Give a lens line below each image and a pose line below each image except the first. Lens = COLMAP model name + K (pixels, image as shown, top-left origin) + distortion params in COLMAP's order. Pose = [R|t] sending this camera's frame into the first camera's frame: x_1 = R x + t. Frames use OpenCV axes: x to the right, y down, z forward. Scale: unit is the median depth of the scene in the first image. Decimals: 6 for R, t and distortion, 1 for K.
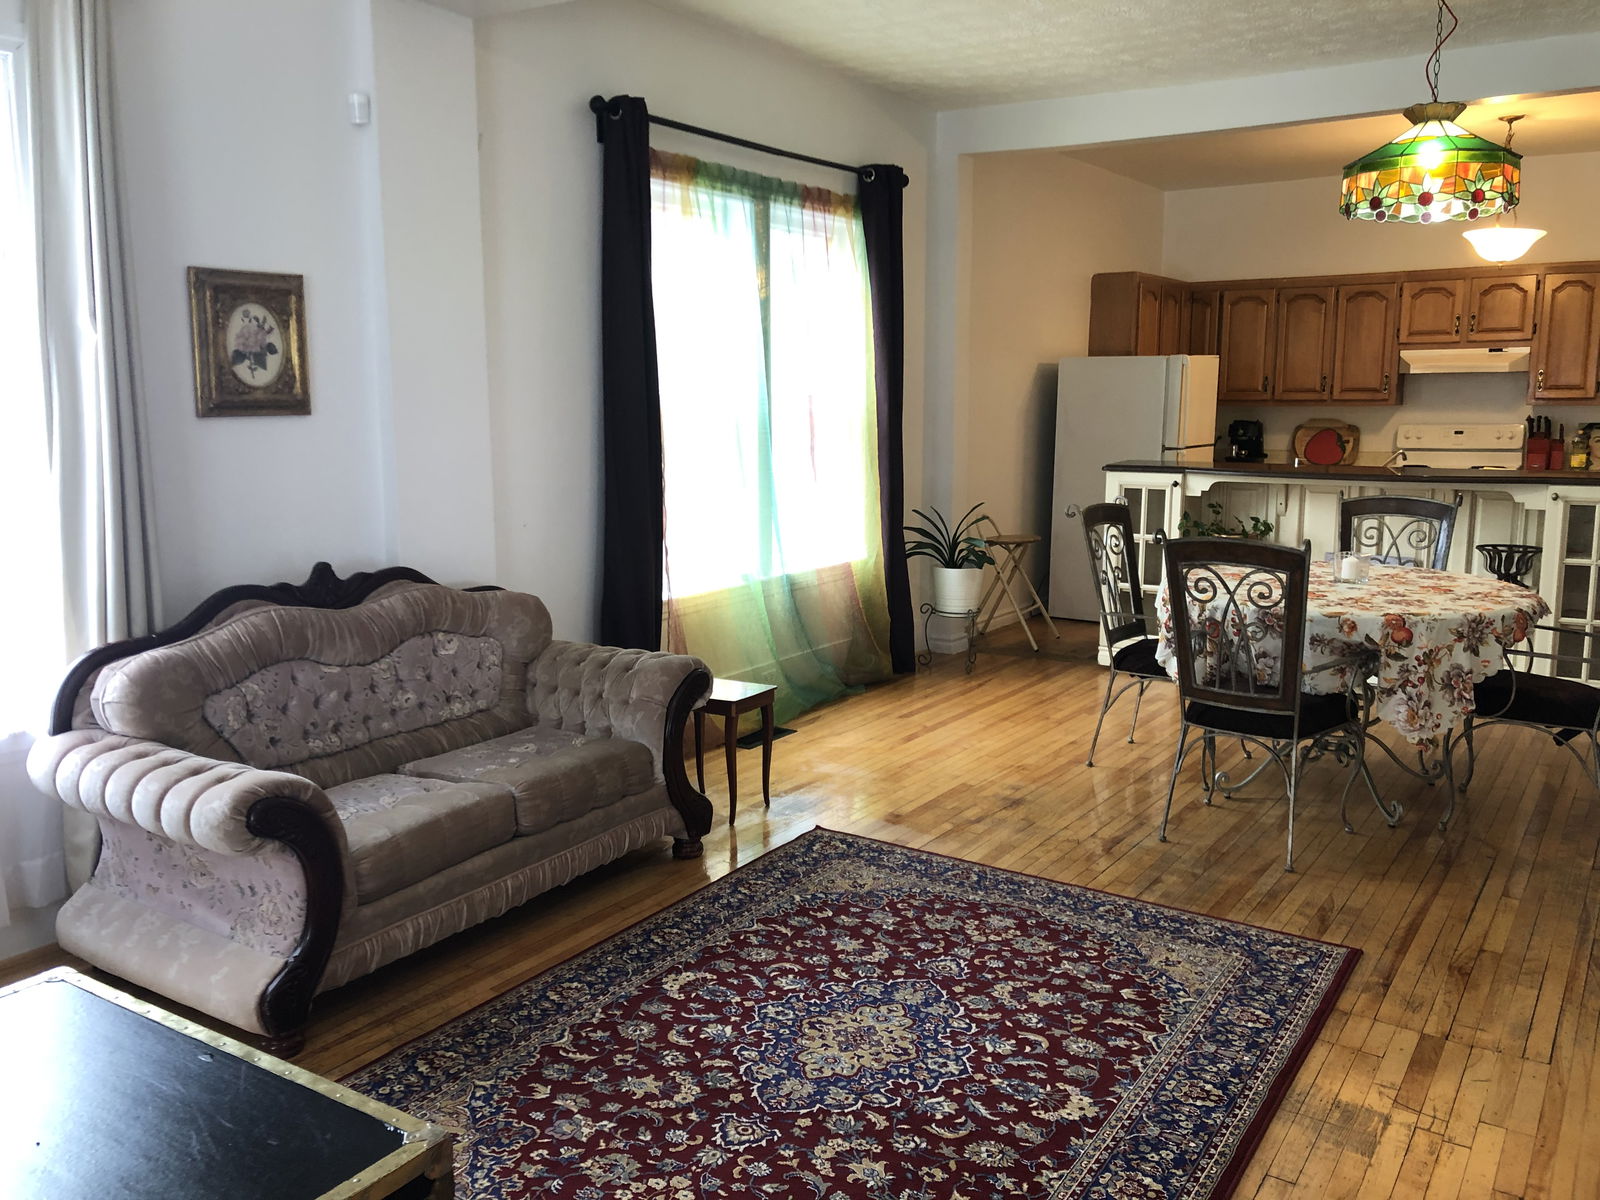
lens RADIAL K [[1316.1, 0, 795.4], [0, 1316.1, 586.5], [0, 0, 1]] dist [0.053286, -0.062510]
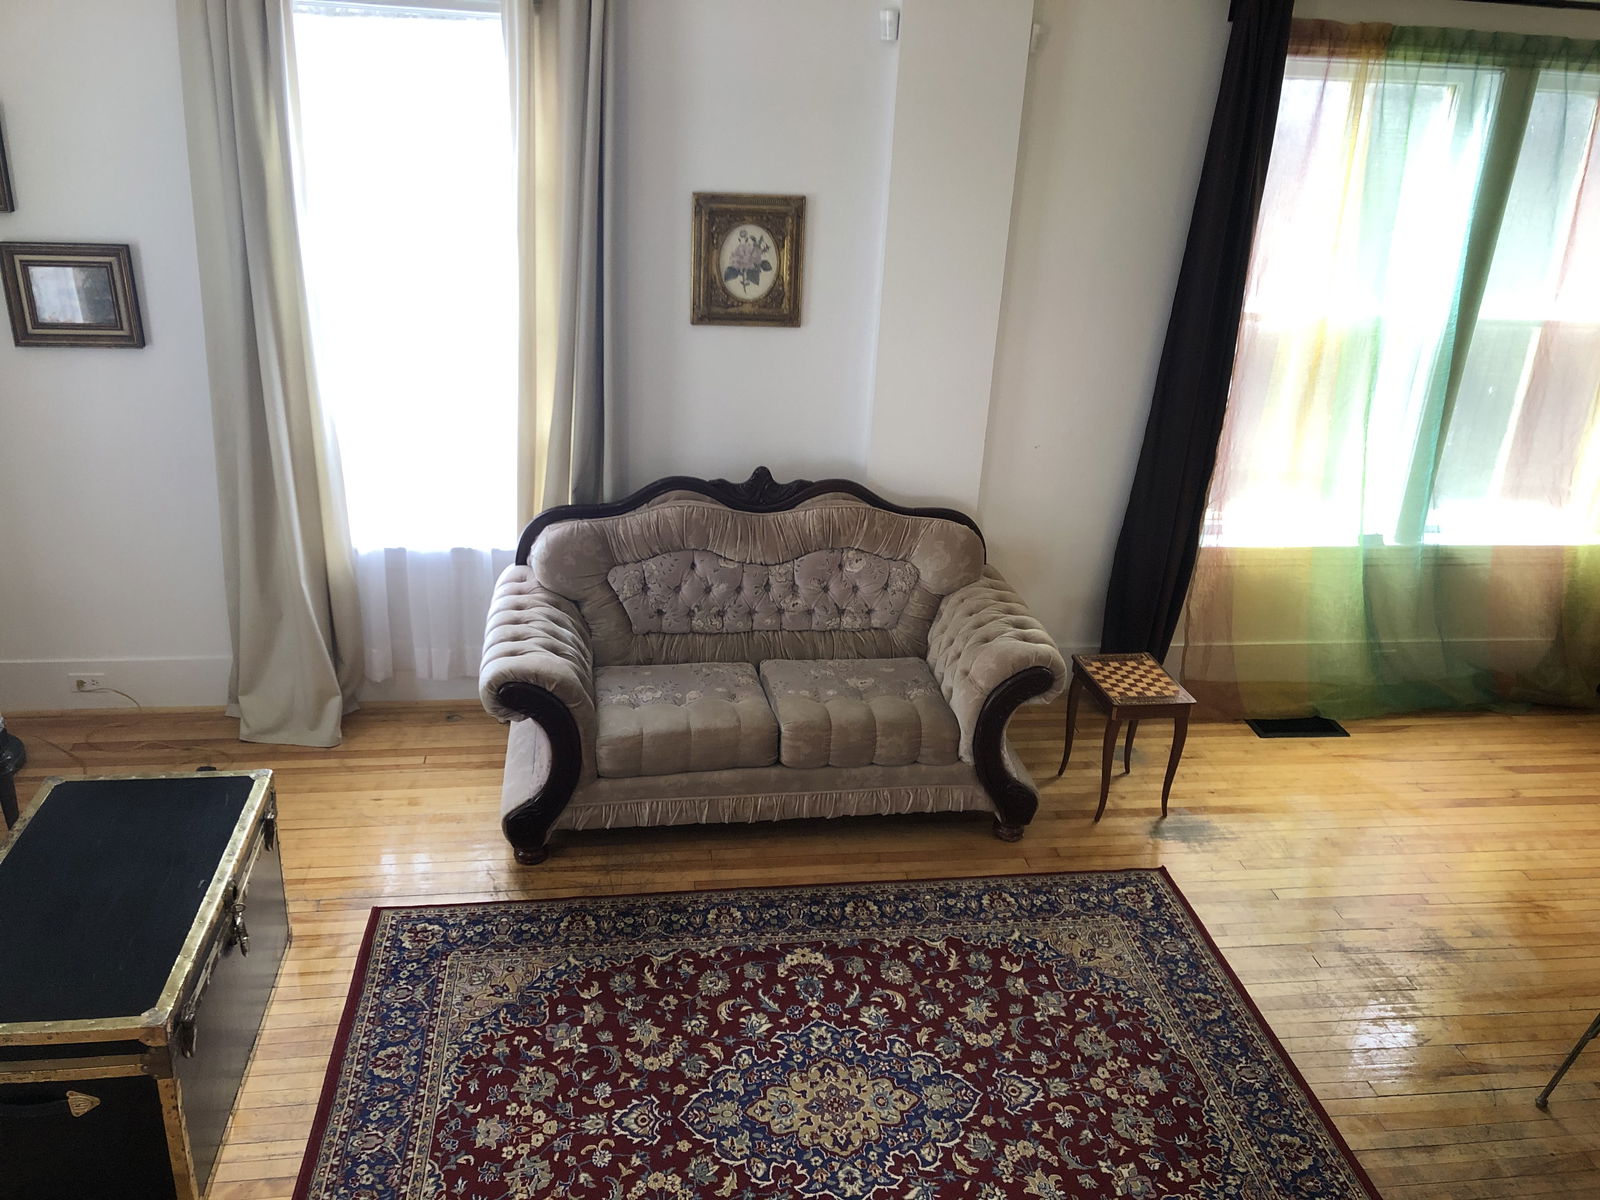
lens RADIAL K [[1316.1, 0, 800.2], [0, 1316.1, 598.5], [0, 0, 1]] dist [0.053286, -0.062510]
pose [[0.667621, 0.328518, -0.668100, 0.479175], [-0.161859, 0.939962, 0.300455, -0.270238], [0.726694, -0.092452, 0.680712, 0.262310]]
